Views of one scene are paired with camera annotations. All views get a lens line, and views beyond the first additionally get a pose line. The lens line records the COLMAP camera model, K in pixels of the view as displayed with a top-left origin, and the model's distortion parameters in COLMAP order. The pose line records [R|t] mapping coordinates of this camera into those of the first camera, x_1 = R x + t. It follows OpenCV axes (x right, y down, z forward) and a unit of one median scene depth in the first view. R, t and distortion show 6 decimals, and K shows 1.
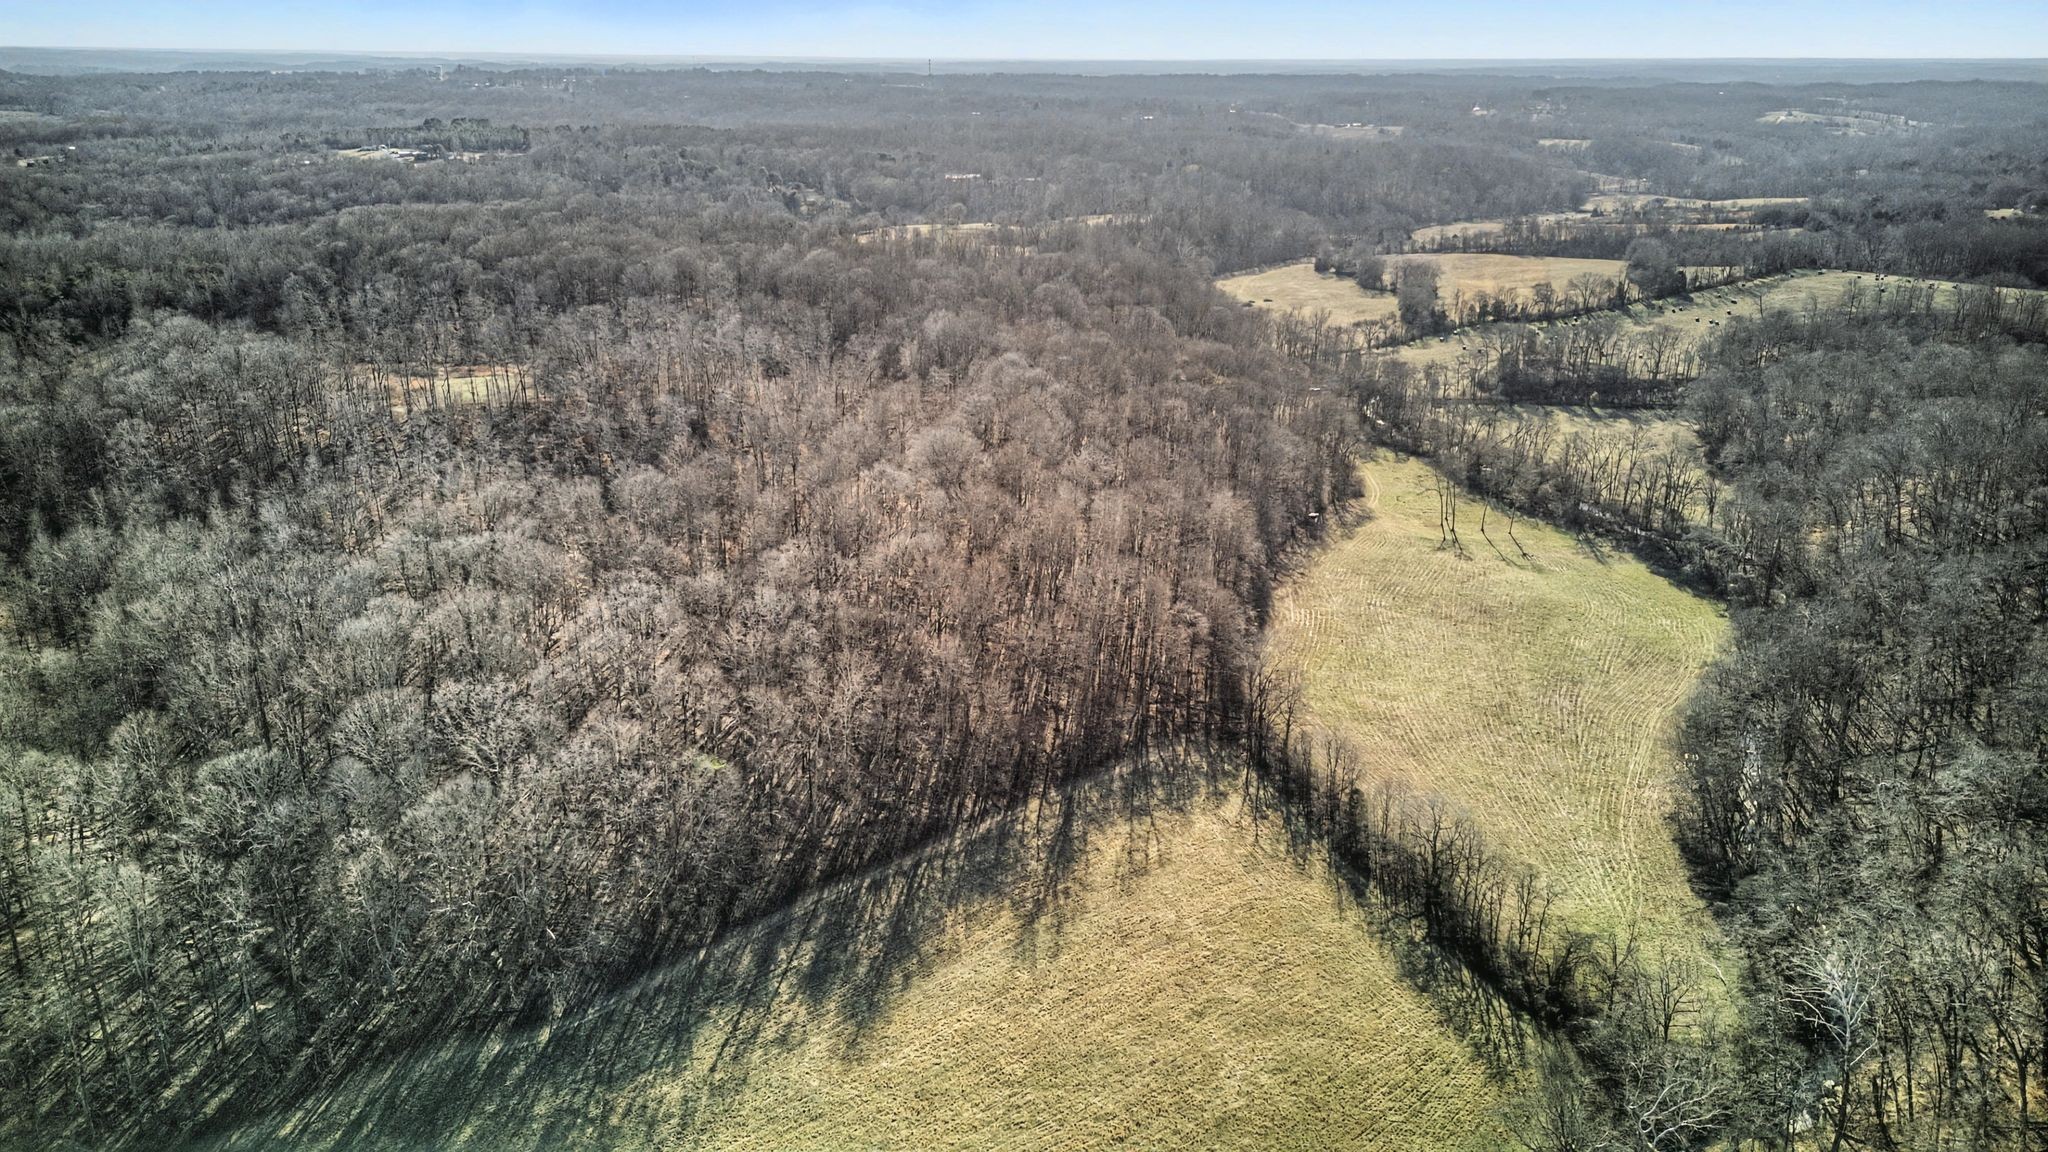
lens RADIAL K [[1450.1, 0, 1024.0], [0, 1450.1, 576.0], [0, 0, 1]] dist [0.065317, -0.047518]
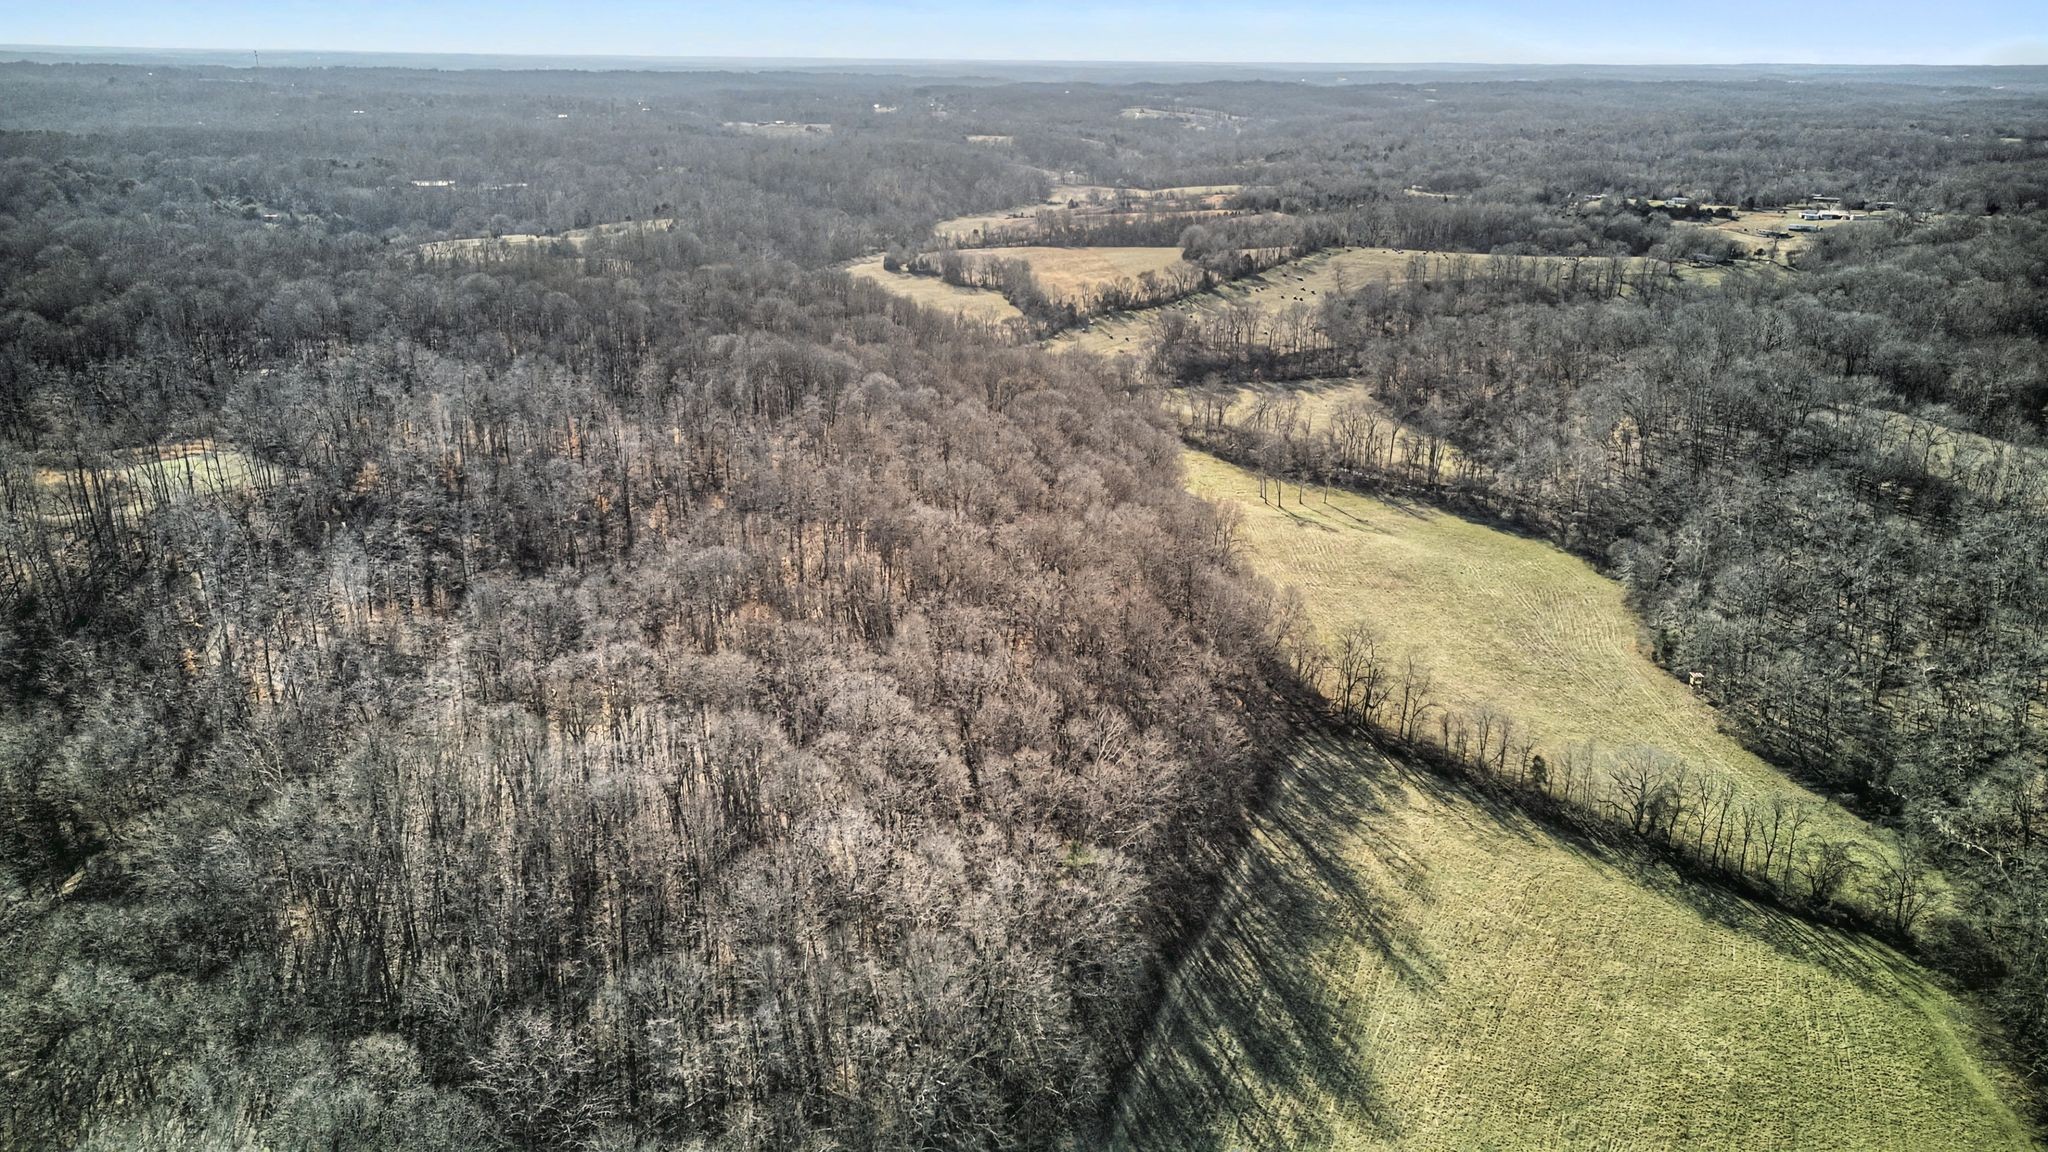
lens RADIAL K [[1450.1, 0, 1024.0], [0, 1450.1, 576.0], [0, 0, 1]] dist [0.065317, -0.047518]
pose [[0.909736, -0.137679, 0.391696, -0.176333], [0.136757, 0.990138, 0.030402, -0.023322], [-0.392018, 0.025909, 0.919592, 0.058253]]
